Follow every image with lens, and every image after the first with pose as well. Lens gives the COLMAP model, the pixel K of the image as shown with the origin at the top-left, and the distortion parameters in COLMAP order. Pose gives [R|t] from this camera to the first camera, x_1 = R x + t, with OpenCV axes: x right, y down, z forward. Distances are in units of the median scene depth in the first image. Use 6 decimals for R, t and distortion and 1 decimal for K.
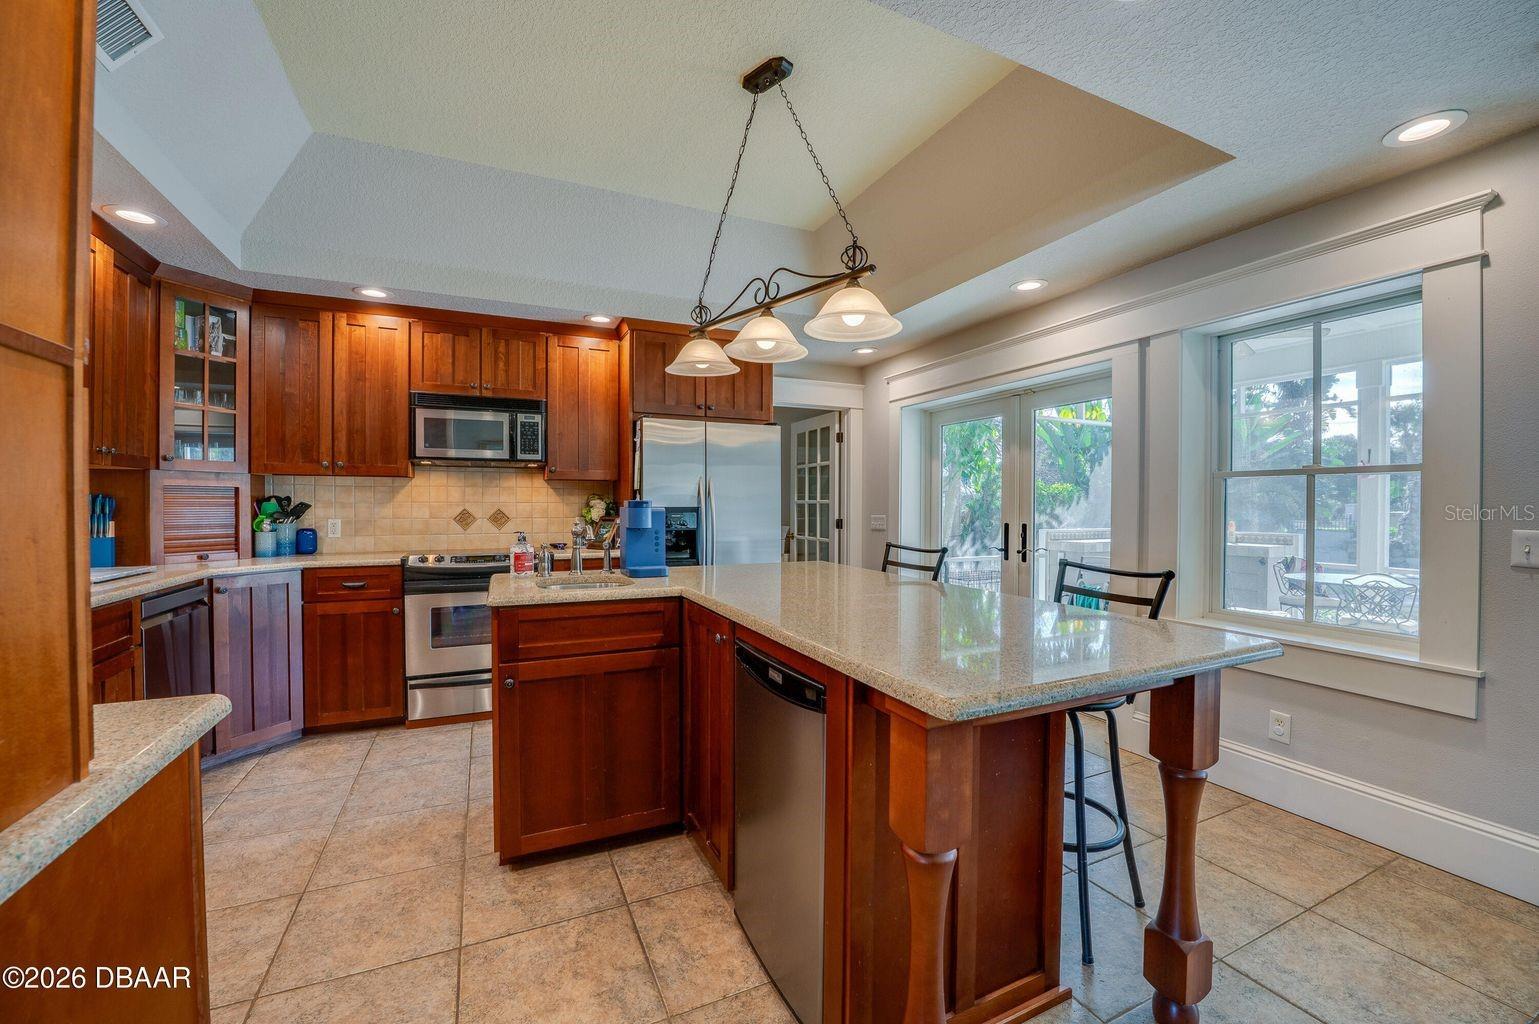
lens RADIAL K [[616.7, 0, 769.5], [0, 616.7, 512.0], [0, 0, 1]] dist [-0.019124, -0.000077]
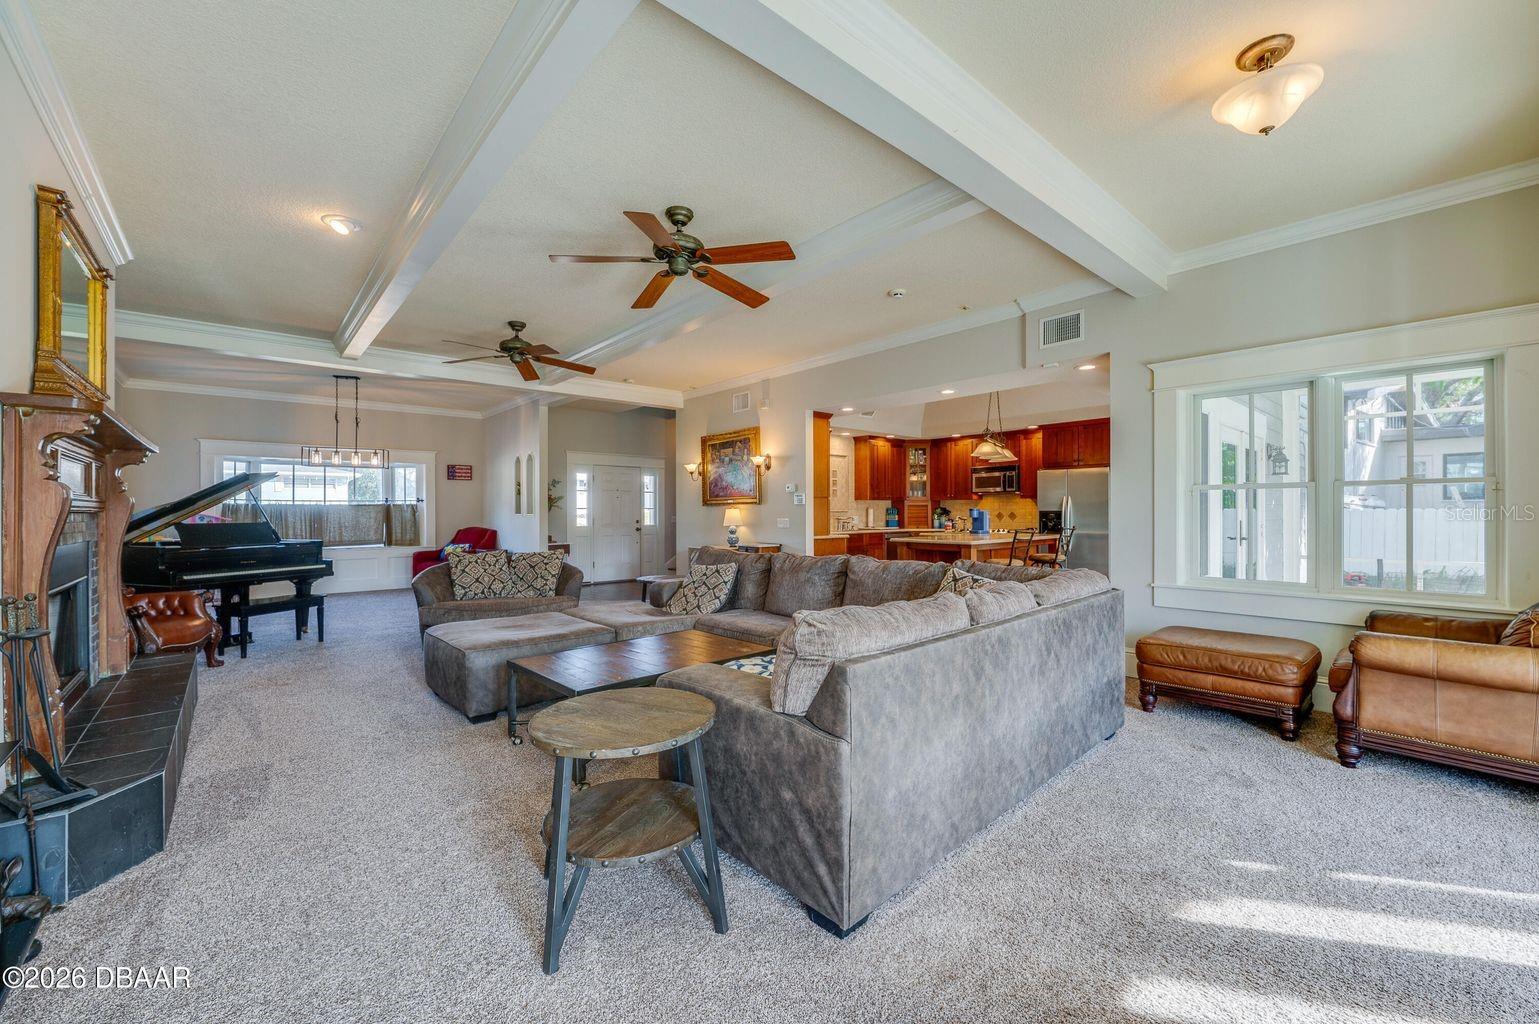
lens RADIAL K [[616.7, 0, 769.5], [0, 616.7, 512.0], [0, 0, 1]] dist [-0.019124, -0.000077]
pose [[0.283614, -0.003420, -0.958933, 1.610770], [-0.008705, 0.999943, -0.006141, 0.018893], [0.958899, 0.010090, 0.283568, -0.551113]]
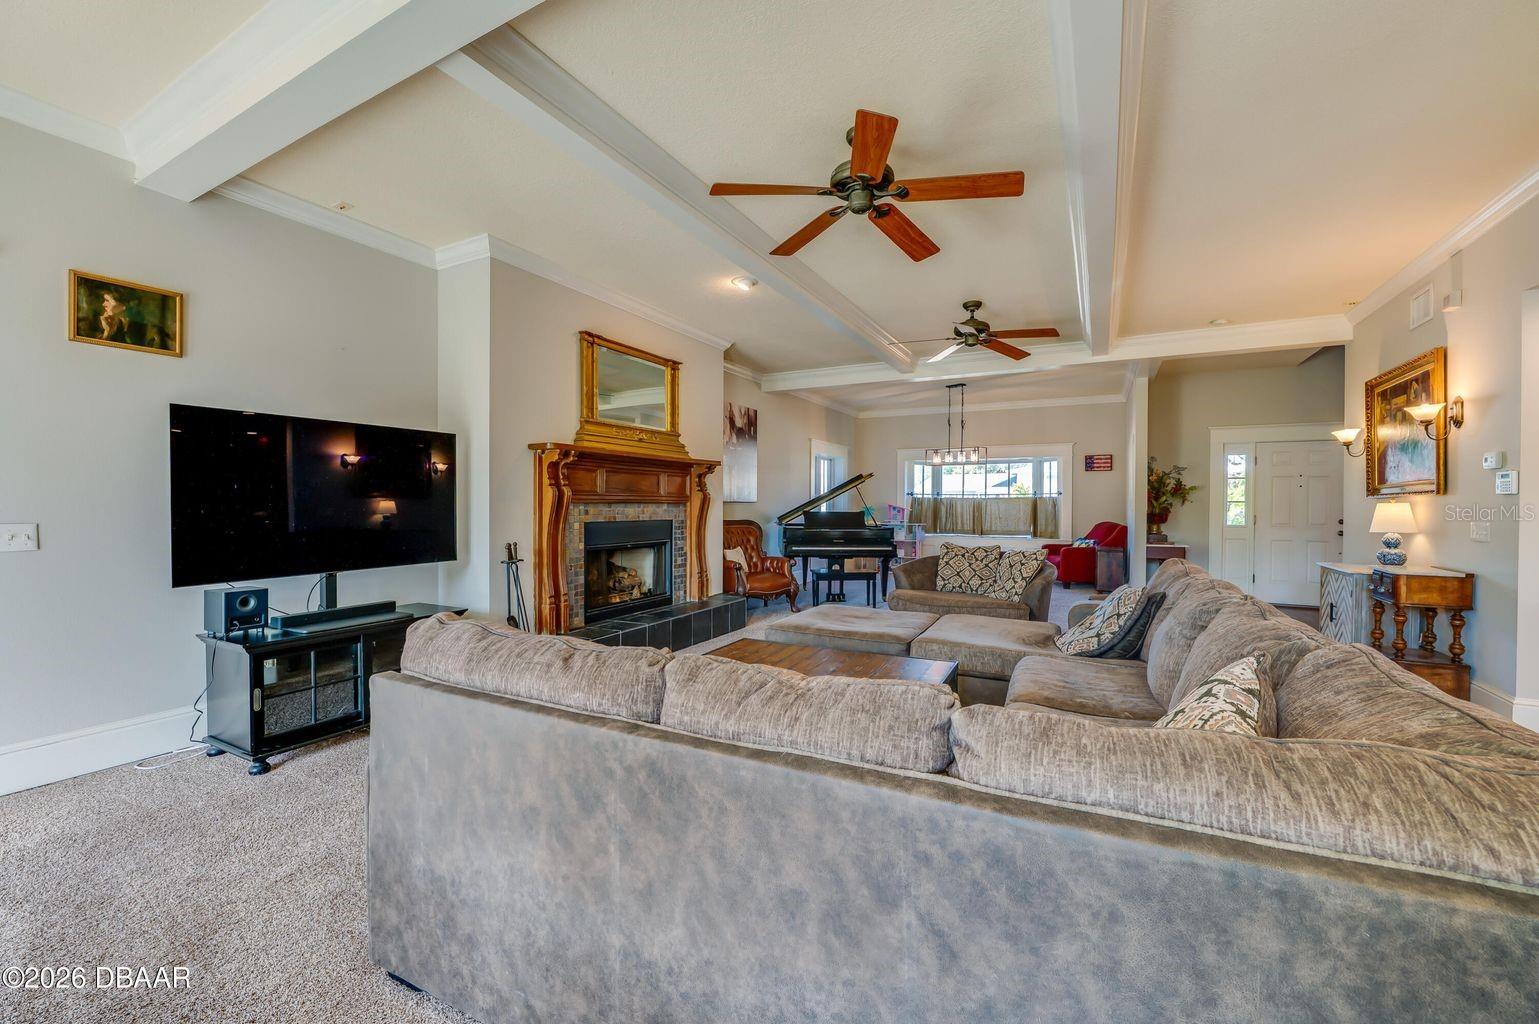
lens RADIAL K [[616.7, 0, 769.5], [0, 616.7, 512.0], [0, 0, 1]] dist [-0.019124, -0.000077]
pose [[-0.799361, 0.000357, -0.600850, 1.219146], [-0.016106, 0.999628, 0.022021, 0.007450], [0.600635, 0.027280, -0.799058, 0.122429]]
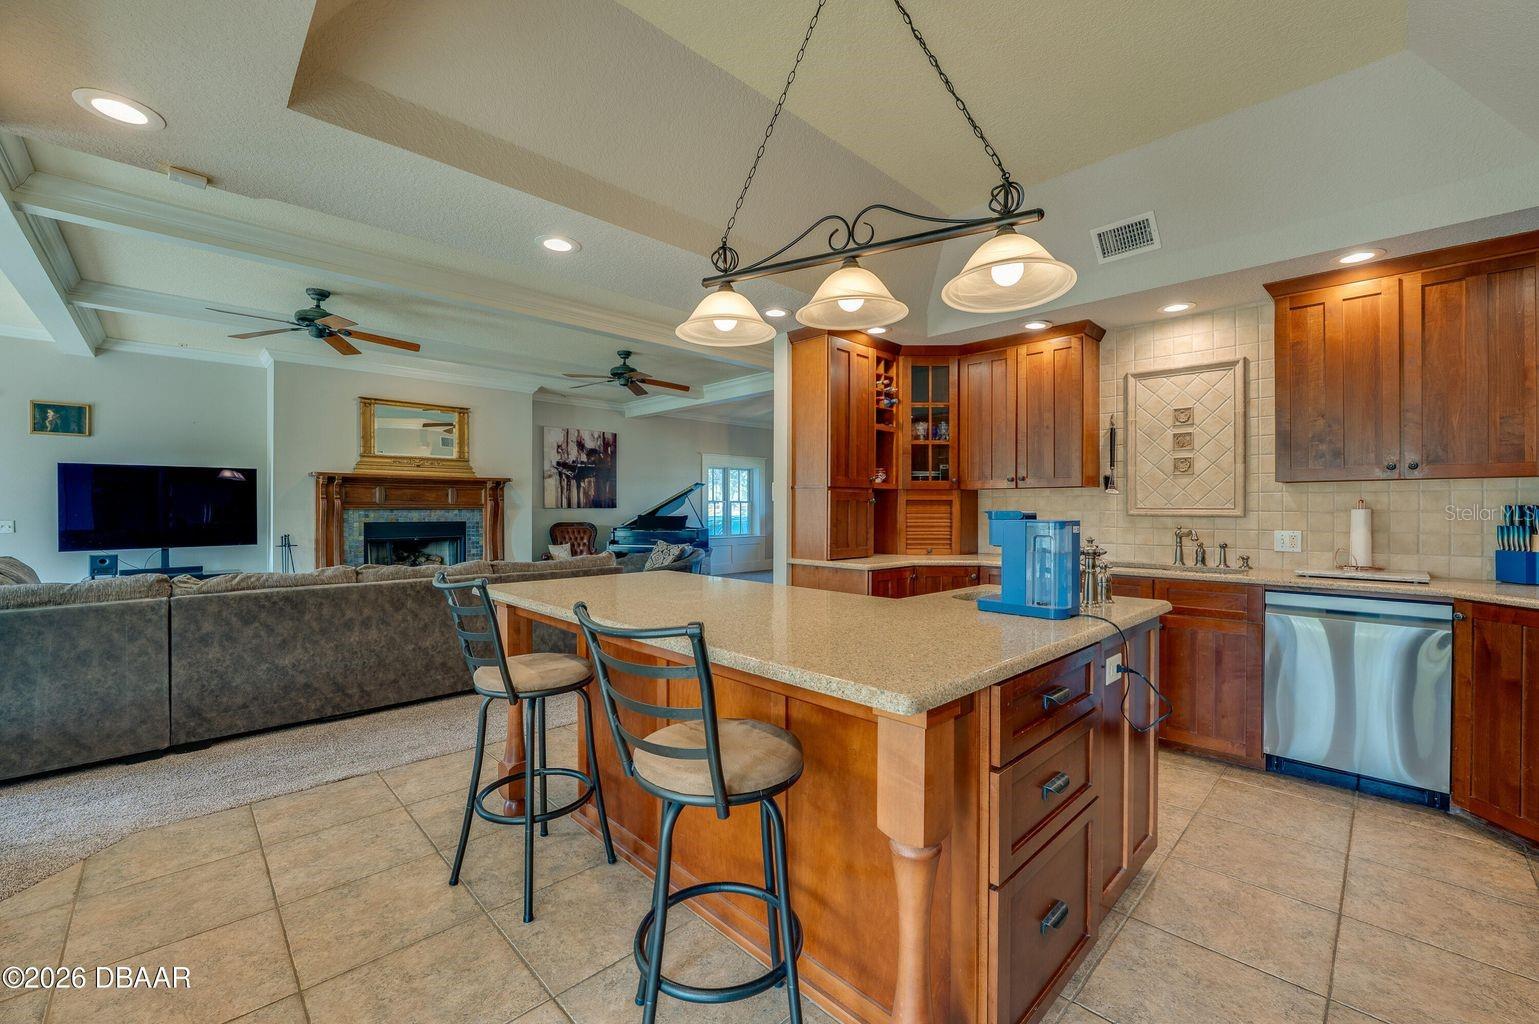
lens RADIAL K [[605.3, 0, 769.5], [0, 605.3, 512.0], [0, 0, 1]] dist [-0.017459, 0.000192]
pose [[-0.940337, -0.003124, -0.340231, 0.222292], [-0.010076, 0.999775, 0.018668, -0.017267], [0.340096, 0.020982, -0.940157, 1.062348]]
